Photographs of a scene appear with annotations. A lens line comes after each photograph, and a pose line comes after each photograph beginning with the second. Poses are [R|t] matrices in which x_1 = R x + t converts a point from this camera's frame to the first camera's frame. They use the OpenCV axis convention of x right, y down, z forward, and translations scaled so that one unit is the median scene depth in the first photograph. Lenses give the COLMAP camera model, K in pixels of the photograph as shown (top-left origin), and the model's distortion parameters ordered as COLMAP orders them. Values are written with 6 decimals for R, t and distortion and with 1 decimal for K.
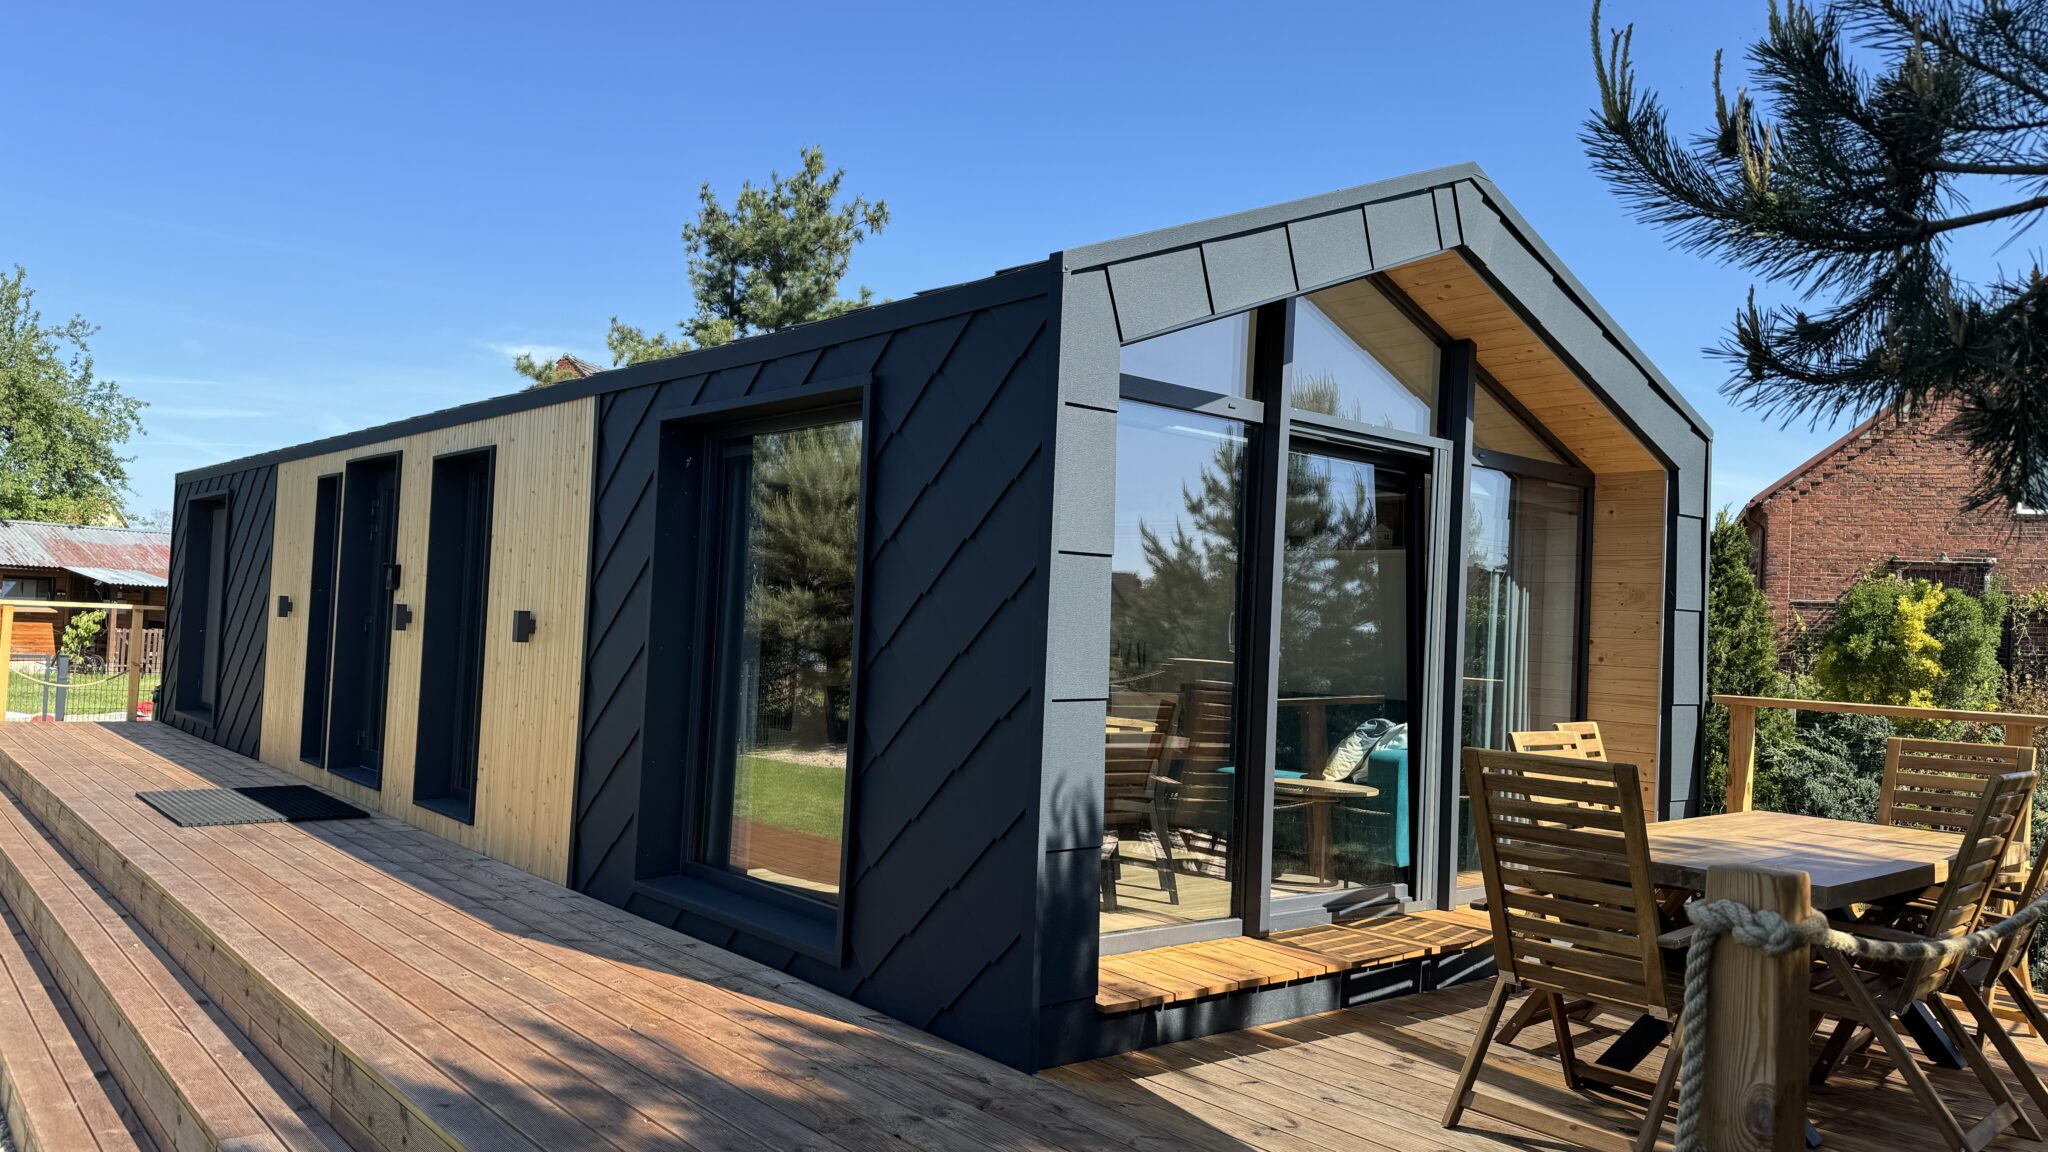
lens RADIAL K [[1445.7, 0, 1024.0], [0, 1445.7, 576.0], [0, 0, 1]] dist [-0.000973, -0.002093]
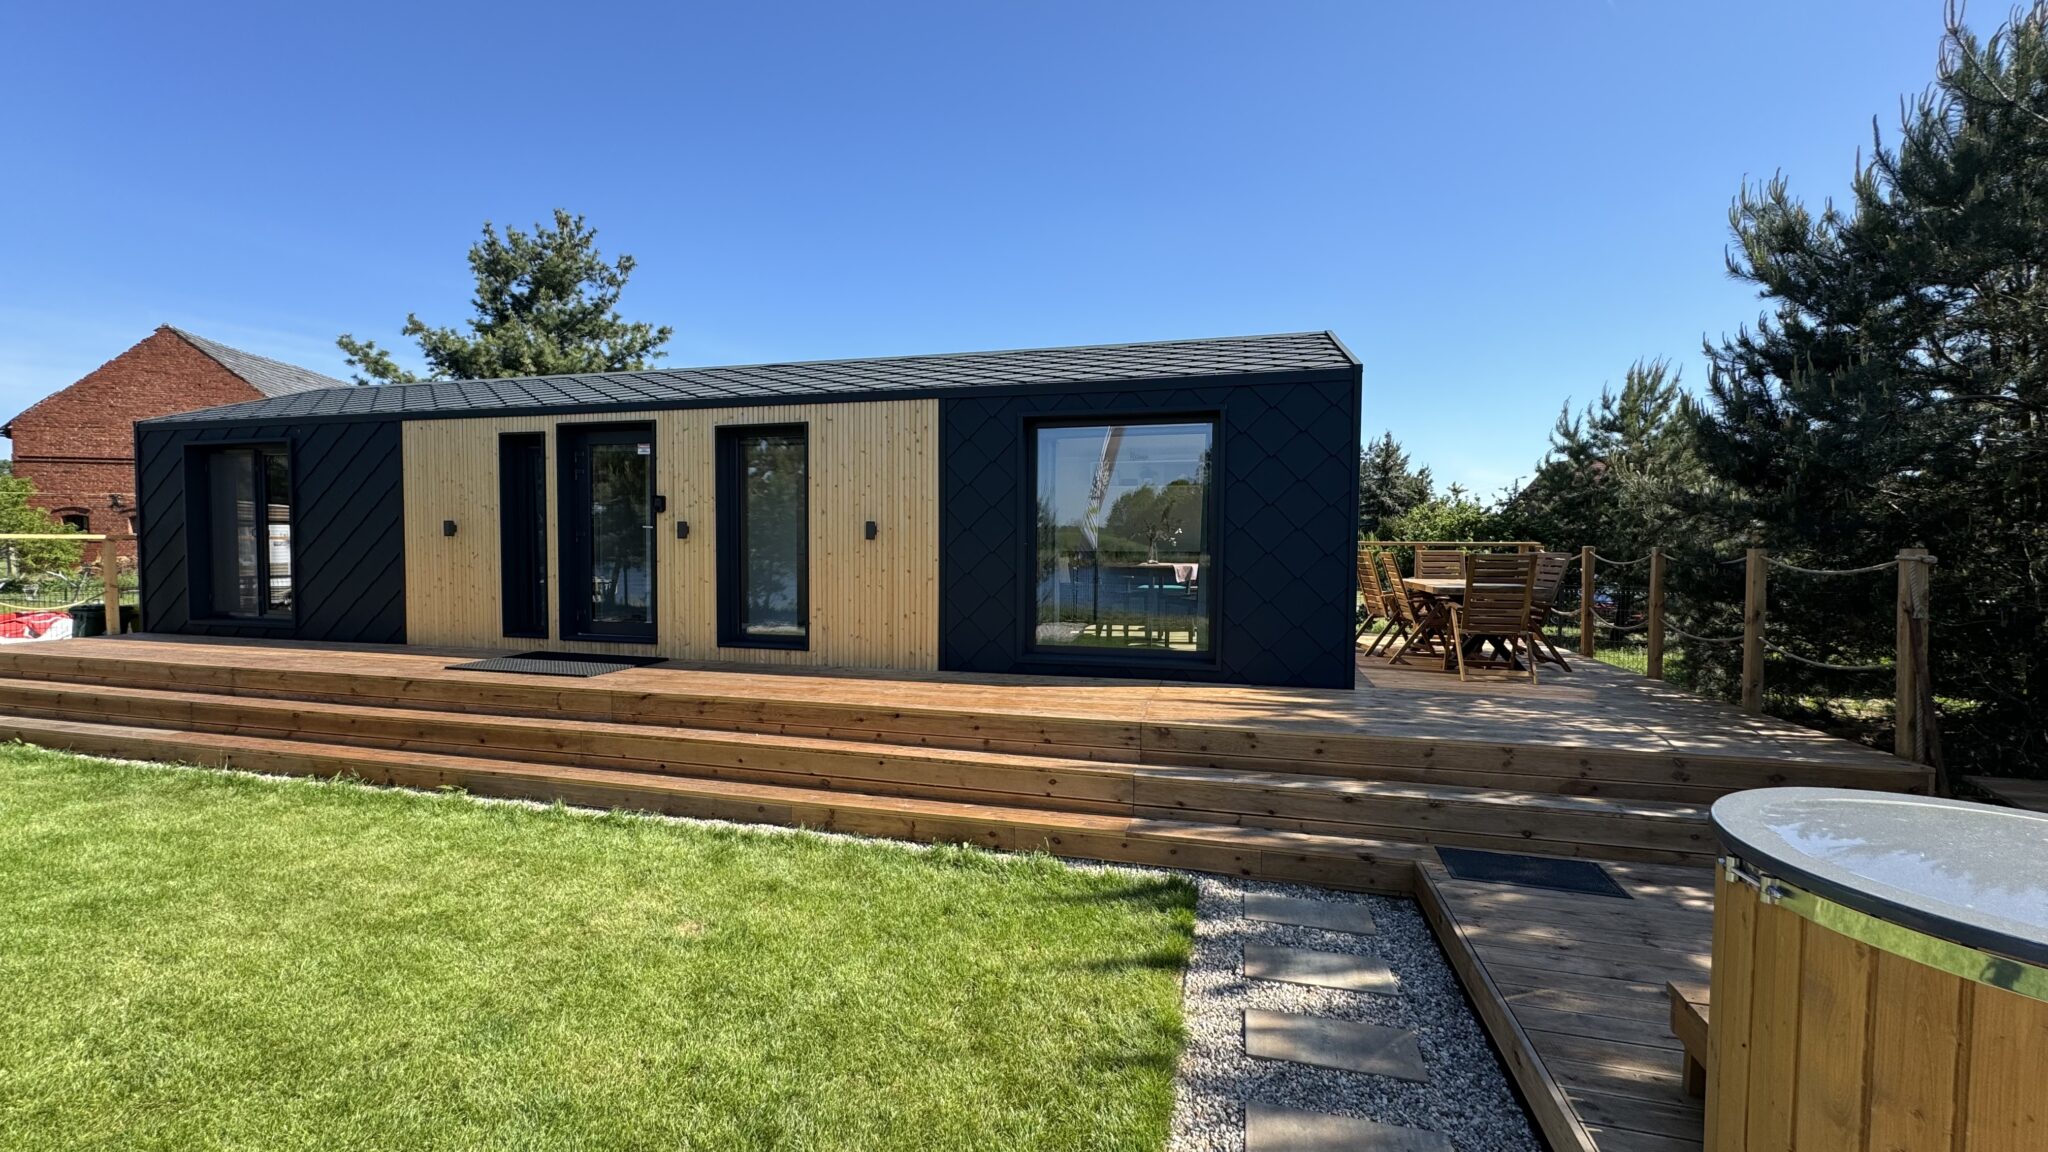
lens RADIAL K [[816.0, 0, 1024.0], [0, 816.0, 576.0], [0, 0, 1]] dist [-0.001574, 0.000003]
pose [[0.820007, -0.065043, 0.568646, -0.779257], [0.011219, 0.995158, 0.097649, -0.004813], [-0.572244, -0.073693, 0.816766, 0.096297]]
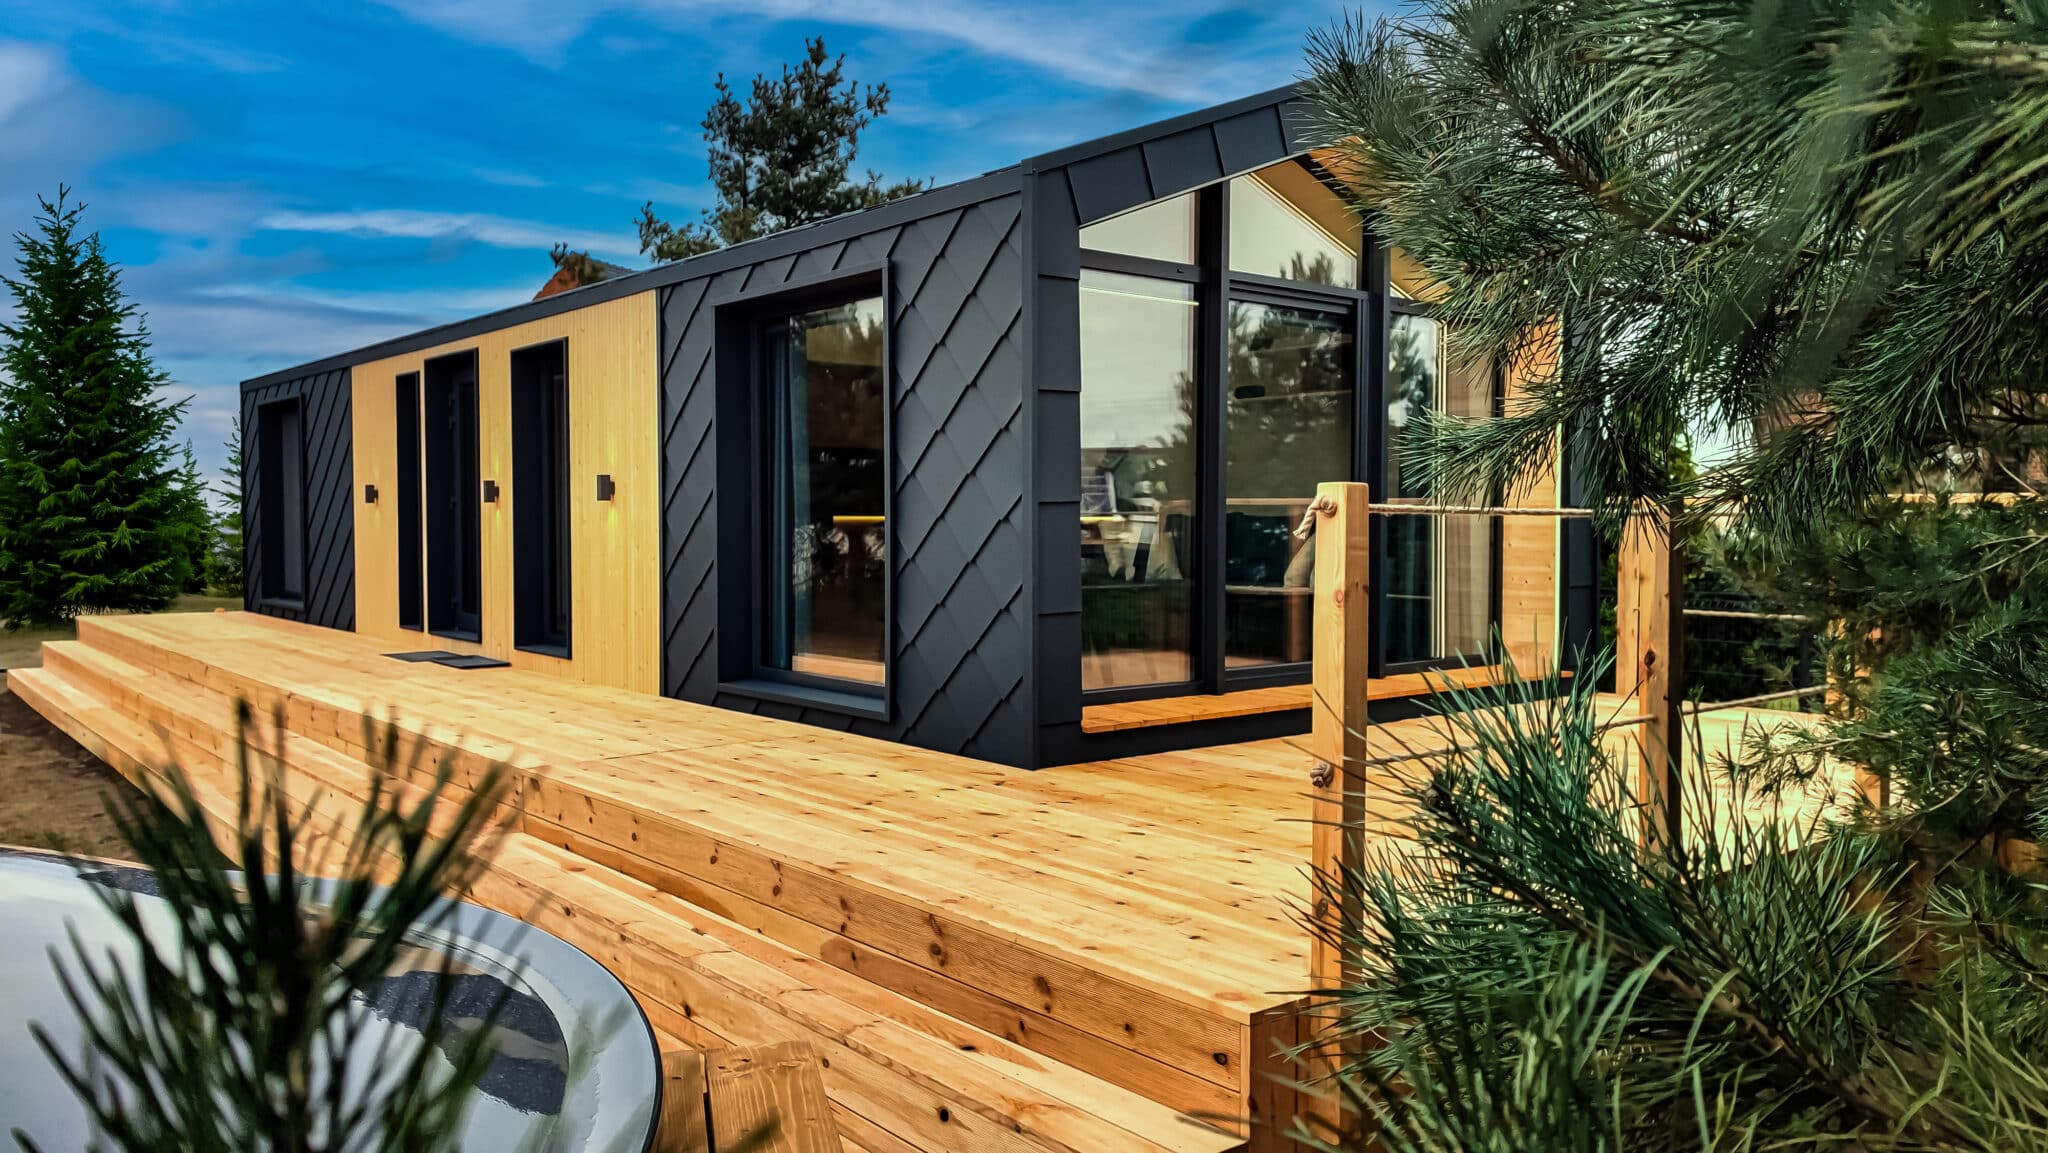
lens RADIAL K [[1484.1, 0, 1070.4], [0, 1484.1, 567.7], [0, 0, 1]] dist [0.000239, 0.001629]
pose [[0.998744, -0.049166, 0.009646, 0.021171], [0.048359, 0.996292, 0.071155, 0.033452], [-0.013109, -0.070599, 0.997419, -0.235434]]
